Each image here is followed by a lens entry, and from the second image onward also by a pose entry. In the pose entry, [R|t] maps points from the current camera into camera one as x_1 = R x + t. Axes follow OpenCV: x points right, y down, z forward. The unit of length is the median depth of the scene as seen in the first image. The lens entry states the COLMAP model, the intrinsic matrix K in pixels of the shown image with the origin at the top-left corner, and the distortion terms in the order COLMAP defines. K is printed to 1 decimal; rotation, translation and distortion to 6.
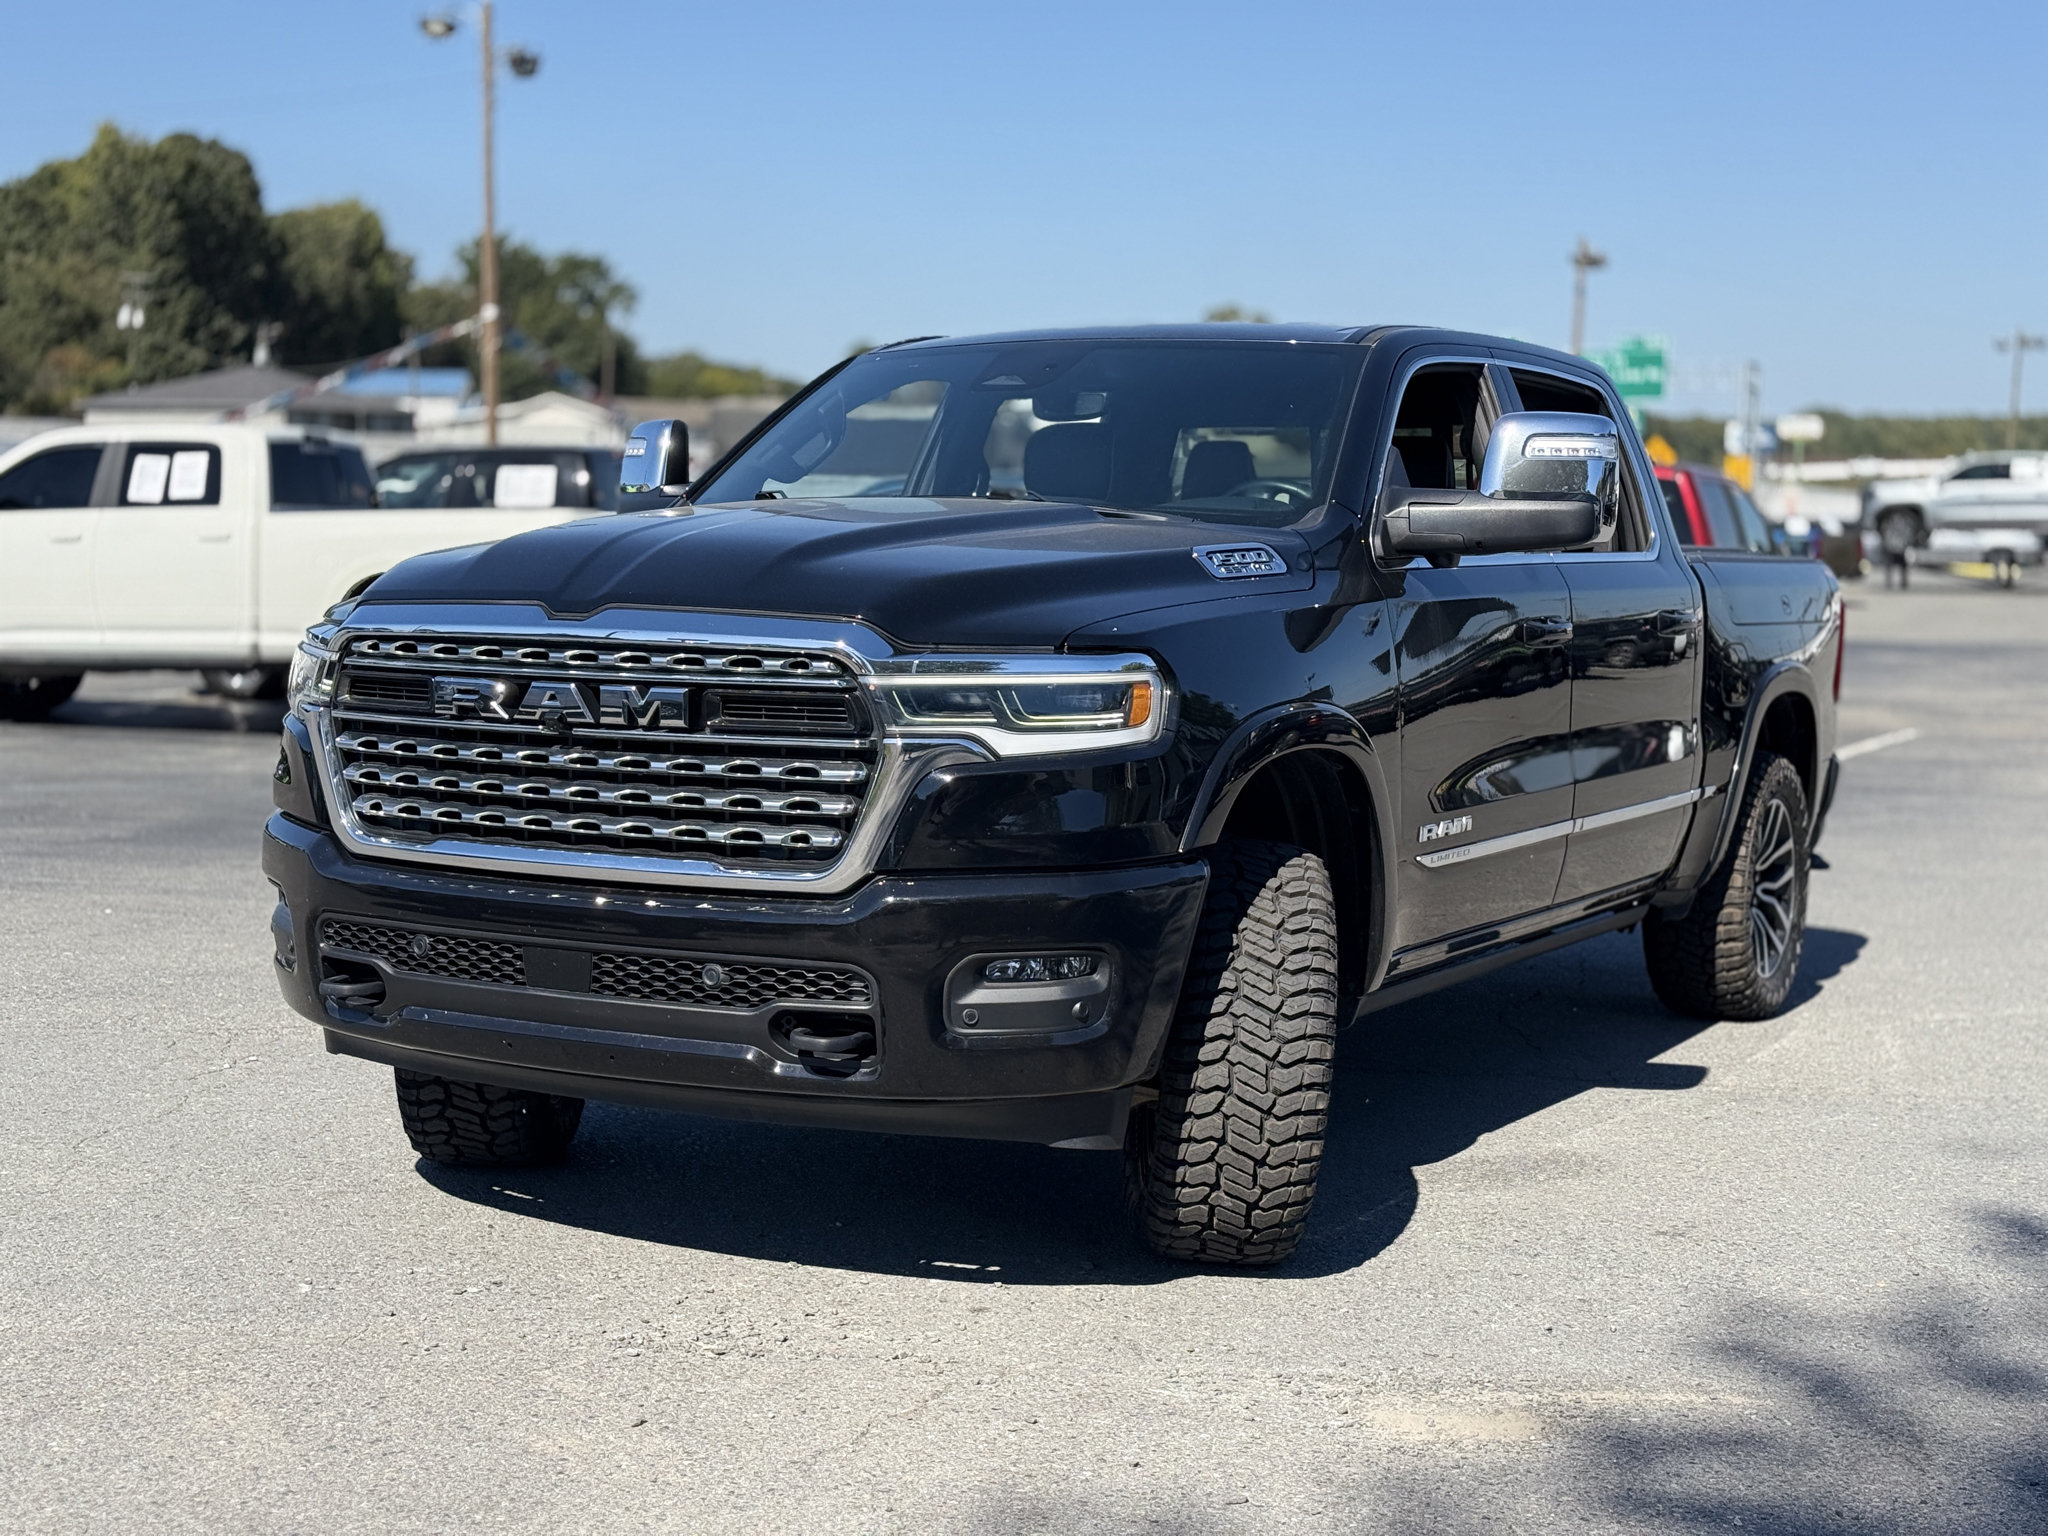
lens RADIAL K [[2824.6, 0, 1033.4], [0, 2824.6, 763.8], [0, 0, 1]] dist [0.155249, -0.085566]
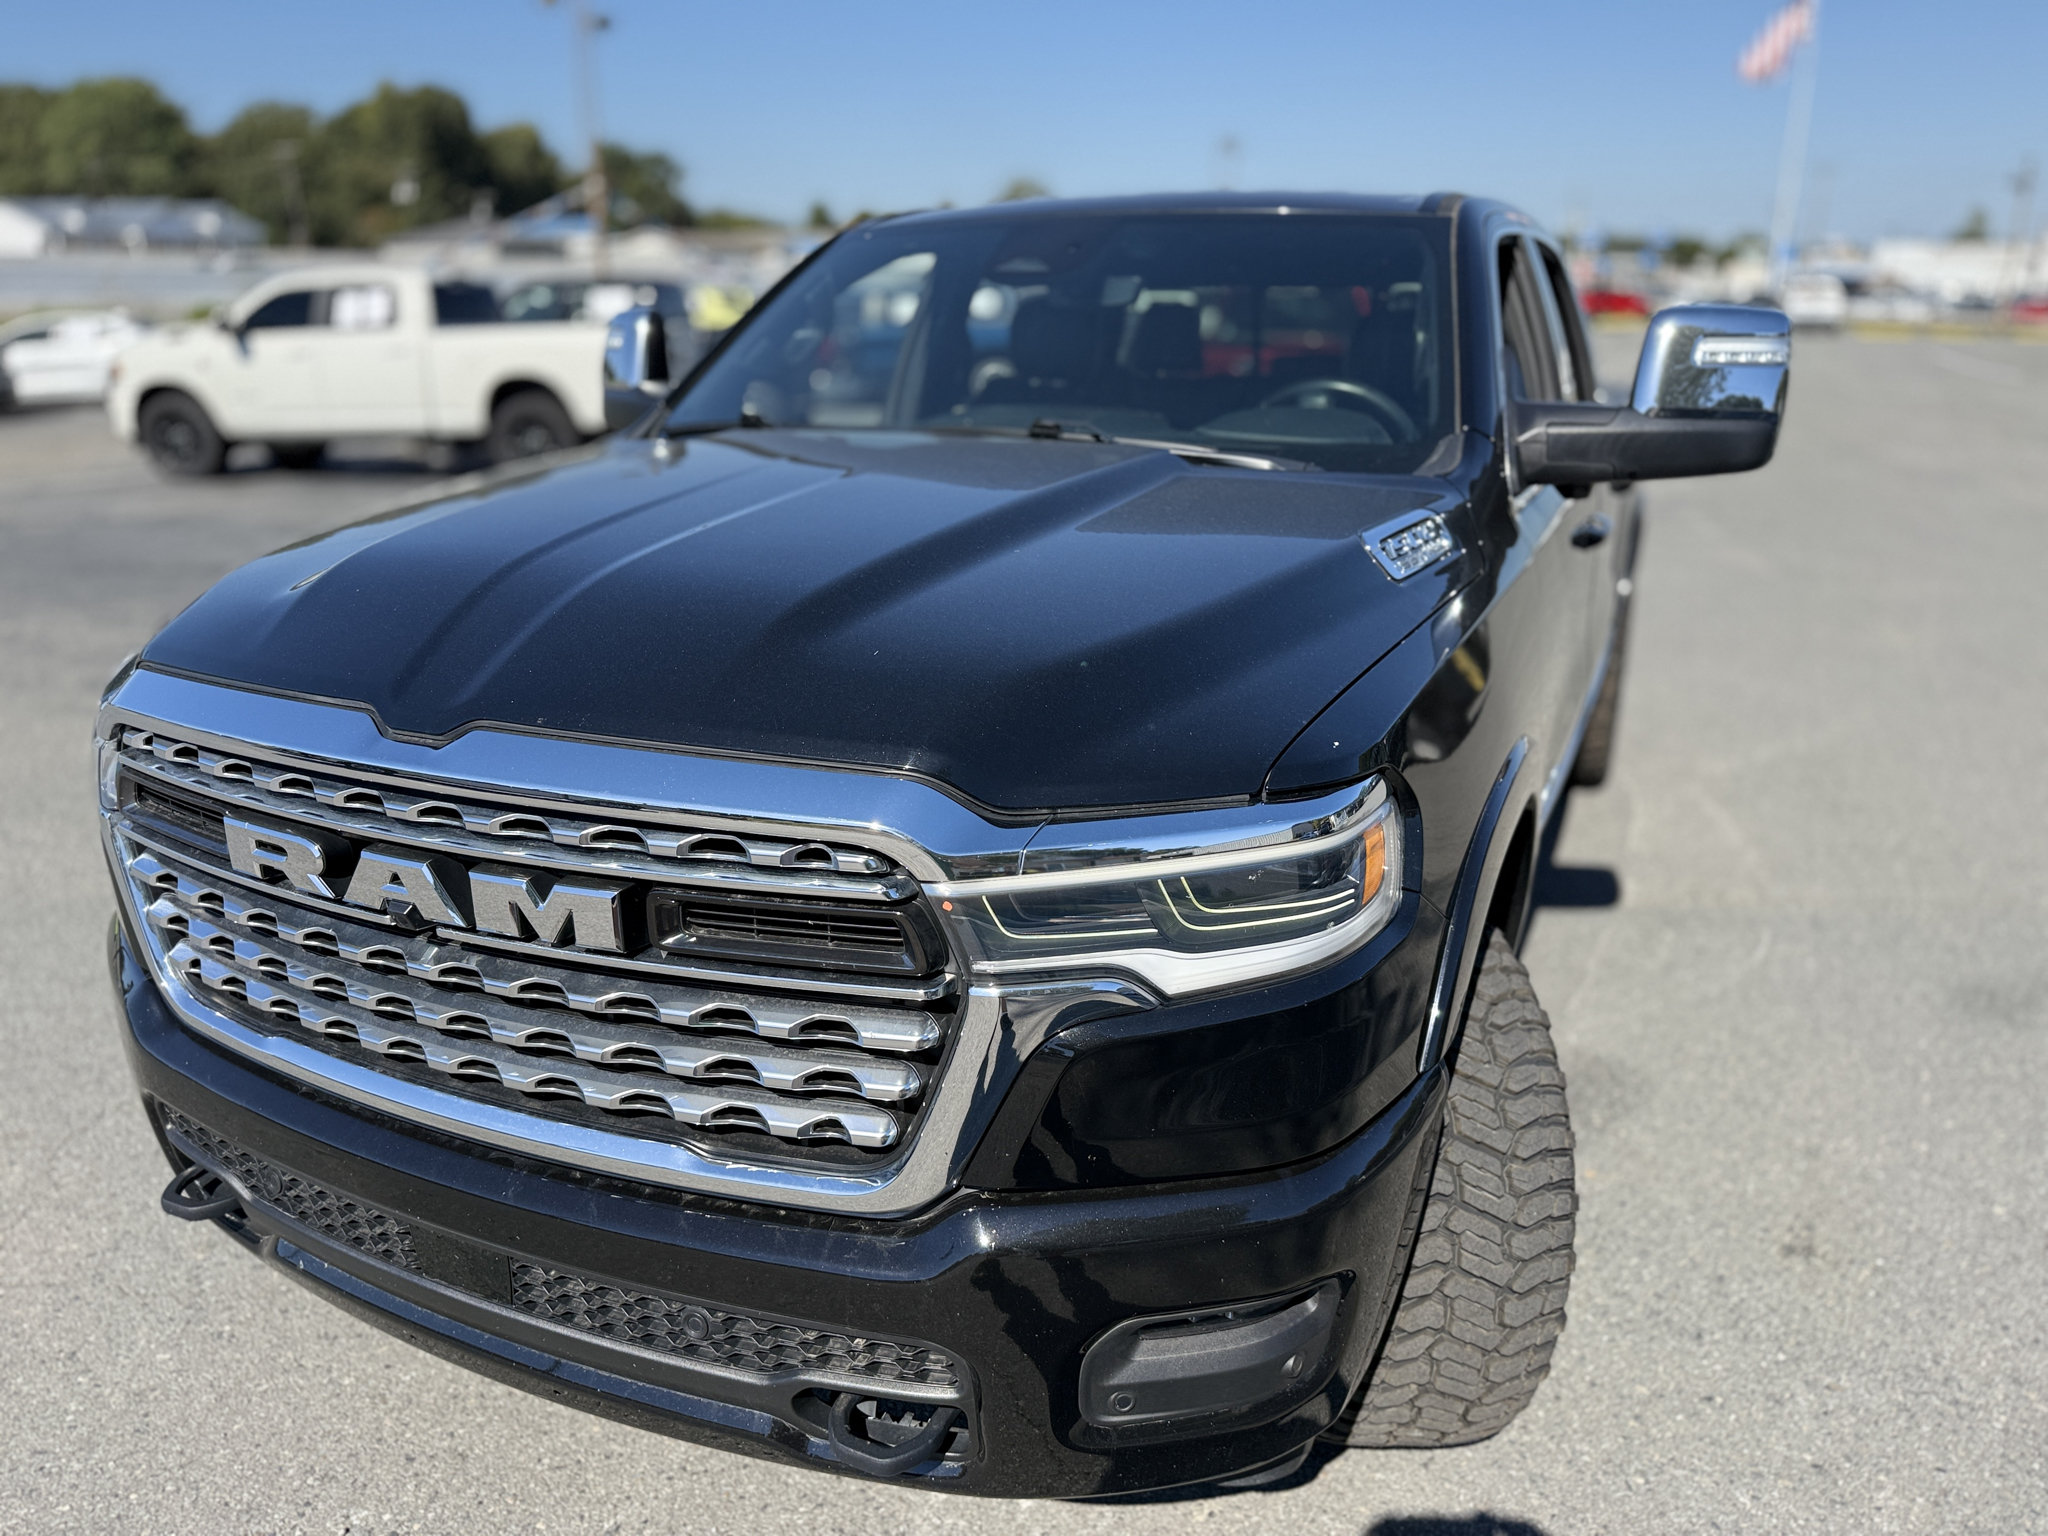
lens RADIAL K [[1438.8, 0, 1019.9], [0, 1438.8, 774.4], [0, 0, 1]] dist [0.087362, -0.141745]
pose [[0.997512, -0.037074, 0.059958, -0.056368], [0.022423, 0.973232, 0.228728, -0.112118], [-0.066833, -0.226814, 0.971642, 0.702480]]
